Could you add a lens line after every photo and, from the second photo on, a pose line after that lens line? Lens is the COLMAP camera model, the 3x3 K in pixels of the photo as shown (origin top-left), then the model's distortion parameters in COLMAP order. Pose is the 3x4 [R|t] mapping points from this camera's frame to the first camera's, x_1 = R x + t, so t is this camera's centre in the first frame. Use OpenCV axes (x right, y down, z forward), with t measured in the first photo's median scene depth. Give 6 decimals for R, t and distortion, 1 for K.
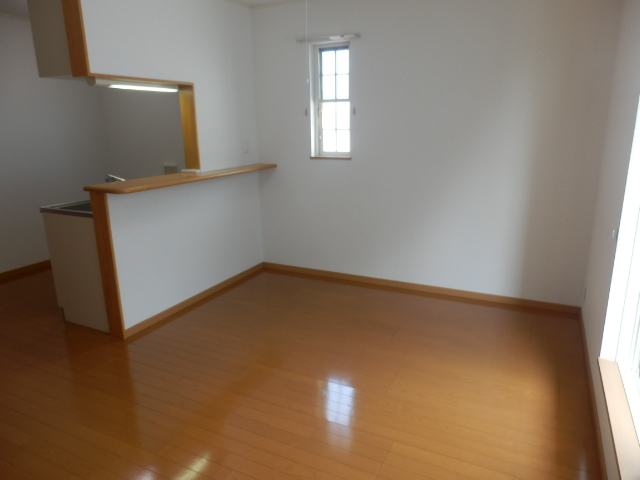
lens RADIAL K [[450.2, 0, 319.7], [0, 450.2, 239.5], [0, 0, 1]] dist [0.005348, 0.002712]
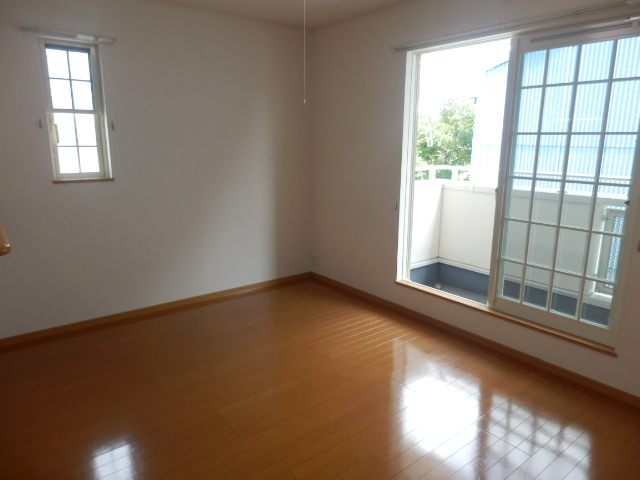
lens RADIAL K [[450.2, 0, 319.8], [0, 450.2, 240.4], [0, 0, 1]] dist [0.005348, 0.002712]
pose [[0.424971, -0.174433, 0.888241, -0.546750], [0.212425, 0.973074, 0.089460, -0.057031], [-0.879929, 0.150667, 0.450582, 0.269274]]
